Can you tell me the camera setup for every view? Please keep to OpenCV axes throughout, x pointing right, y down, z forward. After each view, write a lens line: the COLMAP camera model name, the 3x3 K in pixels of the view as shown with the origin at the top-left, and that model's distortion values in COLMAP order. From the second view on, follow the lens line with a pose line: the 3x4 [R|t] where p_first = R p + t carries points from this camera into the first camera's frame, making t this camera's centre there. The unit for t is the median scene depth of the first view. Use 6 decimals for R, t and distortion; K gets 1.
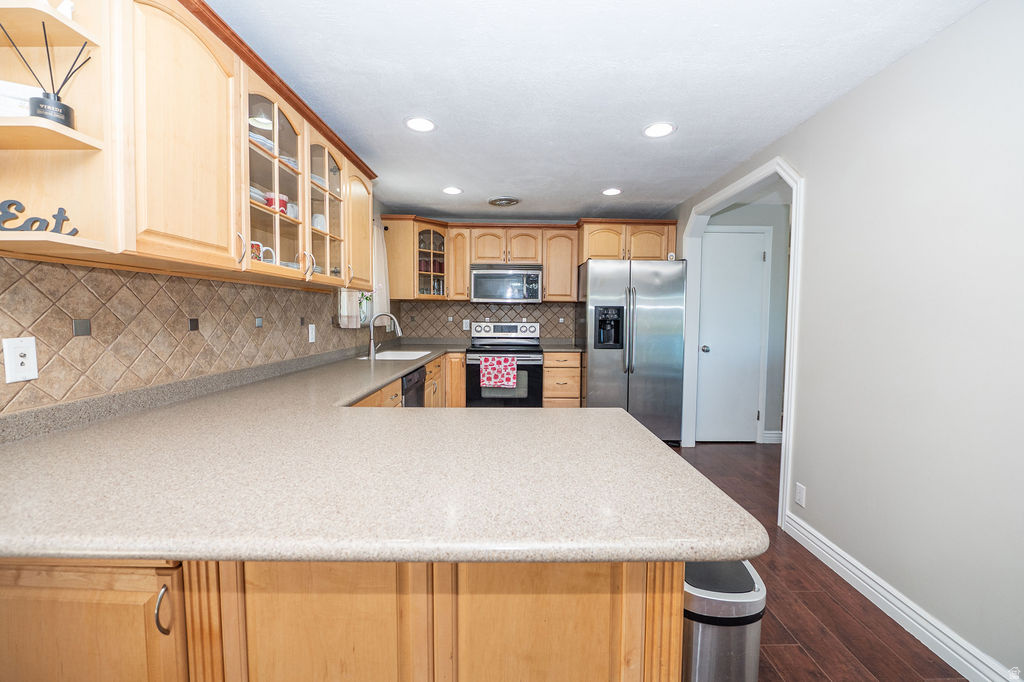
lens RADIAL K [[408.6, 0, 513.3], [0, 408.6, 335.7], [0, 0, 1]] dist [-0.009963, -0.000103]
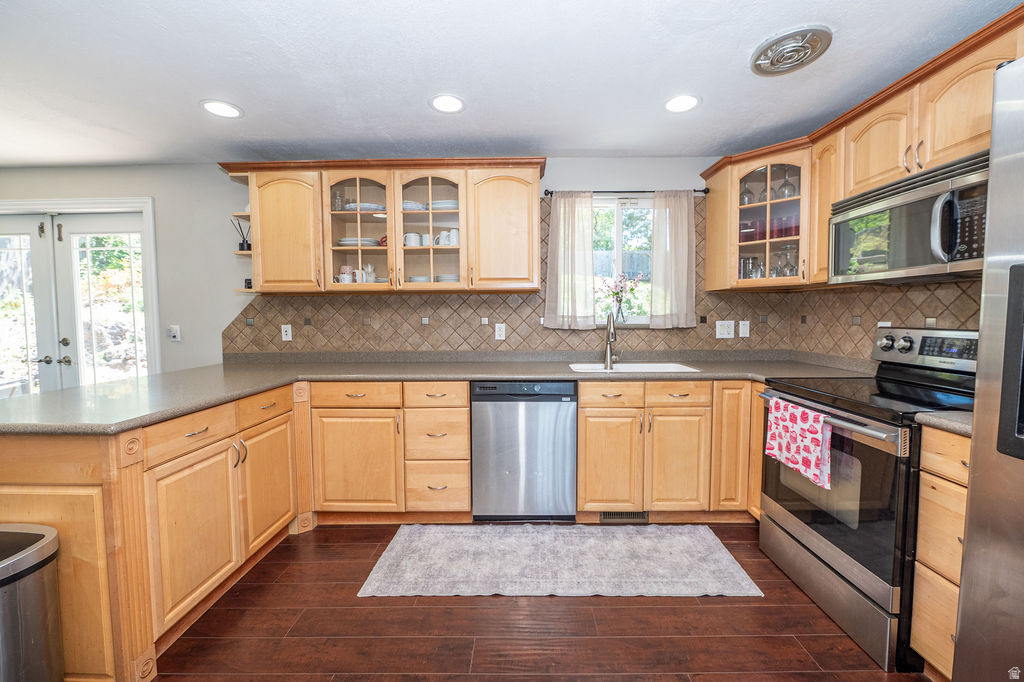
lens RADIAL K [[408.6, 0, 513.3], [0, 408.6, 335.7], [0, 0, 1]] dist [-0.009963, -0.000103]
pose [[-0.014776, 0.046446, -0.998812, 0.410491], [-0.043624, 0.997939, 0.047050, -0.032060], [0.998939, 0.044267, -0.012719, 0.693322]]
